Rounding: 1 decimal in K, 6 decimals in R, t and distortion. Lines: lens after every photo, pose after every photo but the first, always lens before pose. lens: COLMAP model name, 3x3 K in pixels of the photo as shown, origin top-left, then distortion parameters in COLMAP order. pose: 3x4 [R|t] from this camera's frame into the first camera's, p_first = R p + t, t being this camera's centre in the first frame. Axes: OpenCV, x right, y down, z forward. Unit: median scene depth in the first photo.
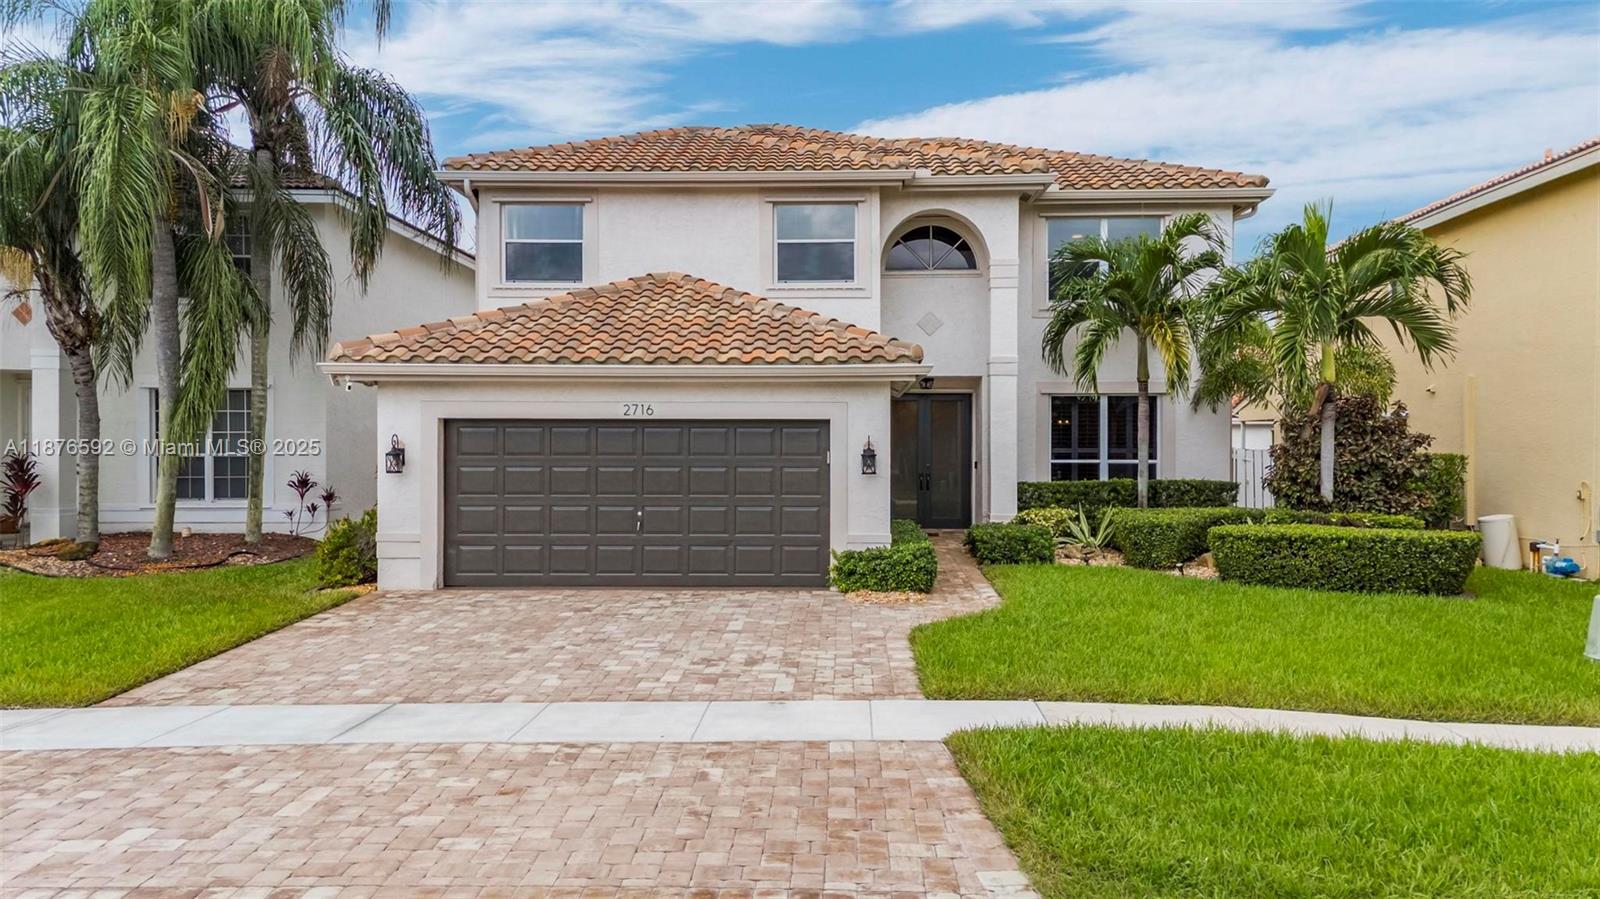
lens RADIAL K [[1175.4, 0, 812.9], [0, 1175.4, 447.9], [0, 0, 1]] dist [0.068259, -0.000828]
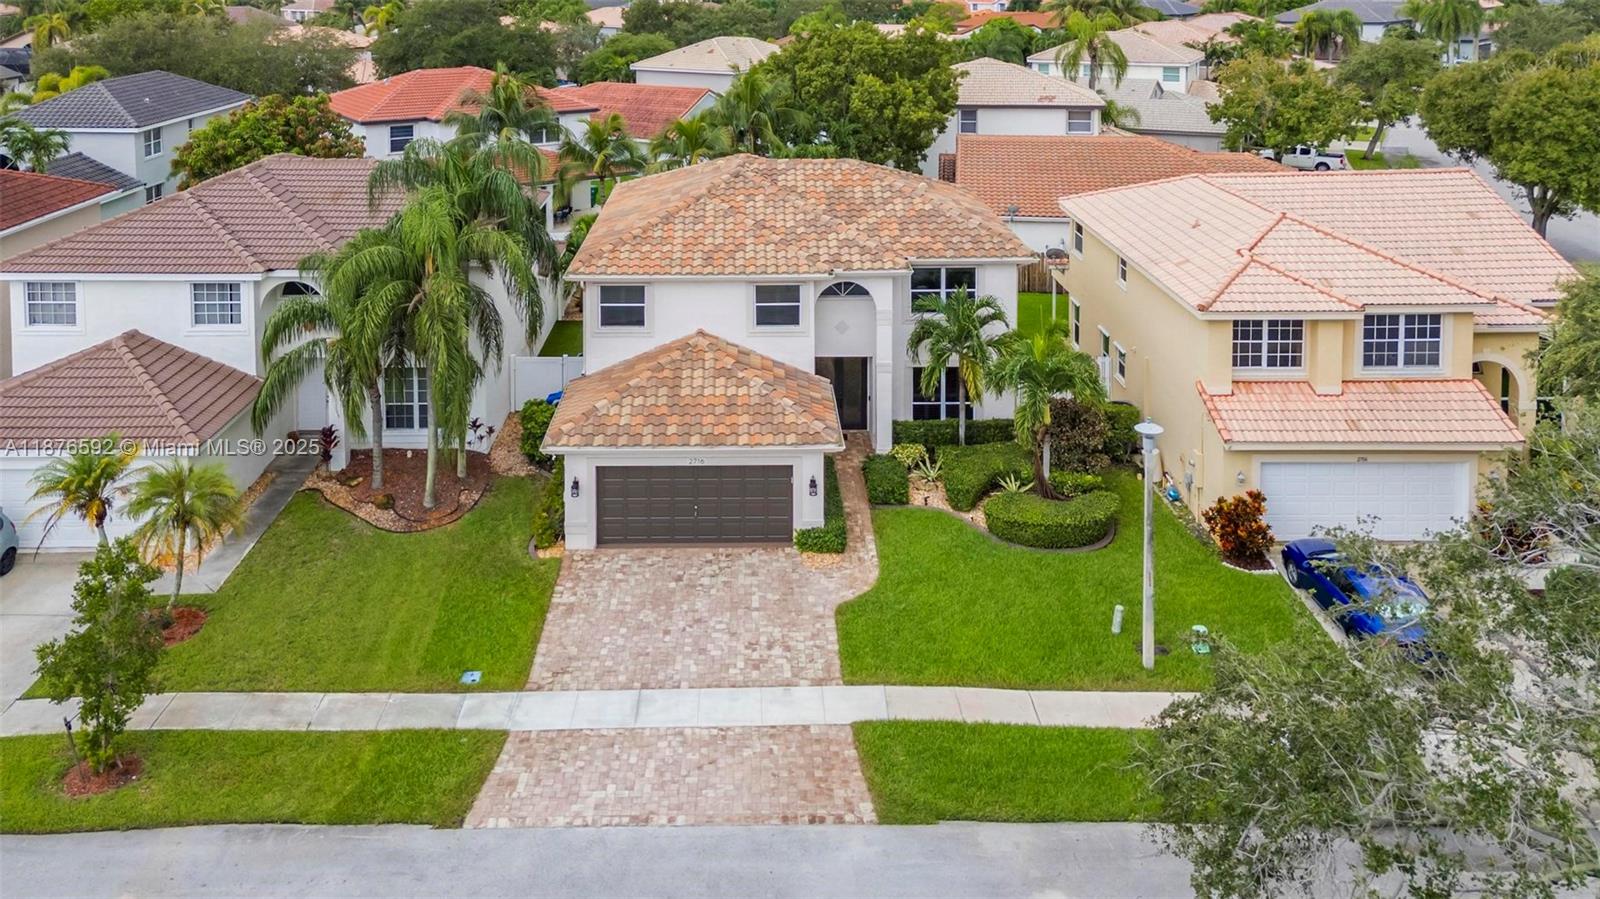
lens RADIAL K [[1216.1, 0, 763.2], [0, 1216.1, 121.4], [0, 0, 1]] dist [0.040607, -0.001653]
pose [[0.999234, -0.007676, 0.038370, -0.107748], [0.002596, 0.991414, 0.130735, -0.844251], [-0.039044, -0.130535, 0.990675, -0.932658]]
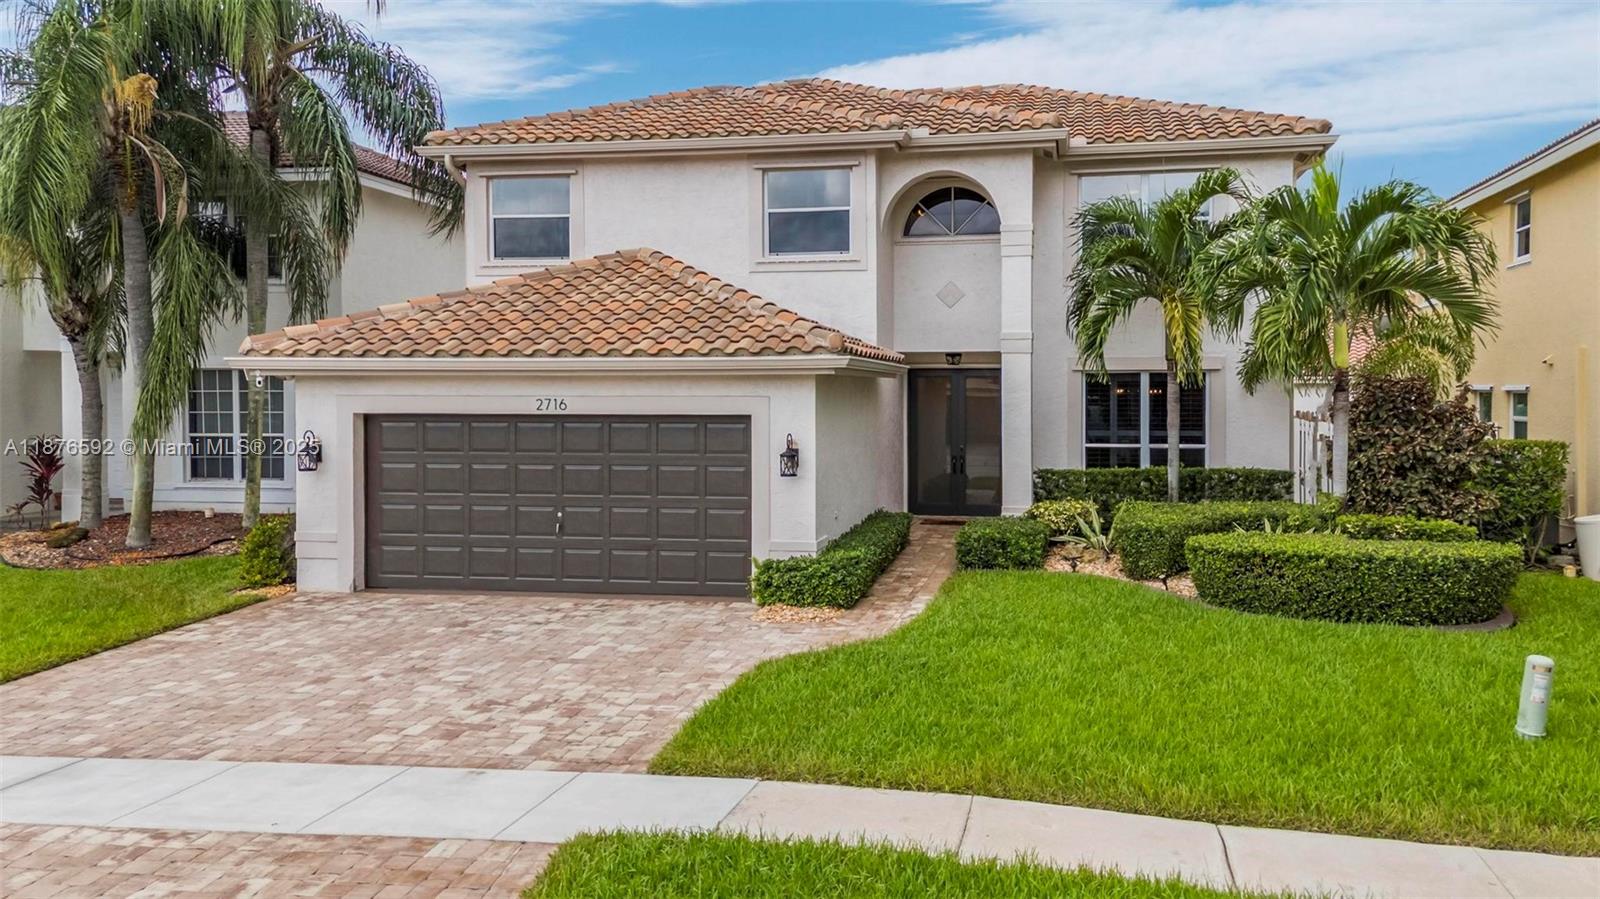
lens RADIAL K [[1204.7, 0, 880.8], [0, 1204.7, 408.2], [0, 0, 1]] dist [0.061261, 0.006535]
pose [[0.989549, 0.000282, -0.144199, 0.243085], [0.001999, 0.999875, 0.015673, -0.042911], [0.144186, -0.015798, 0.989425, 0.085550]]
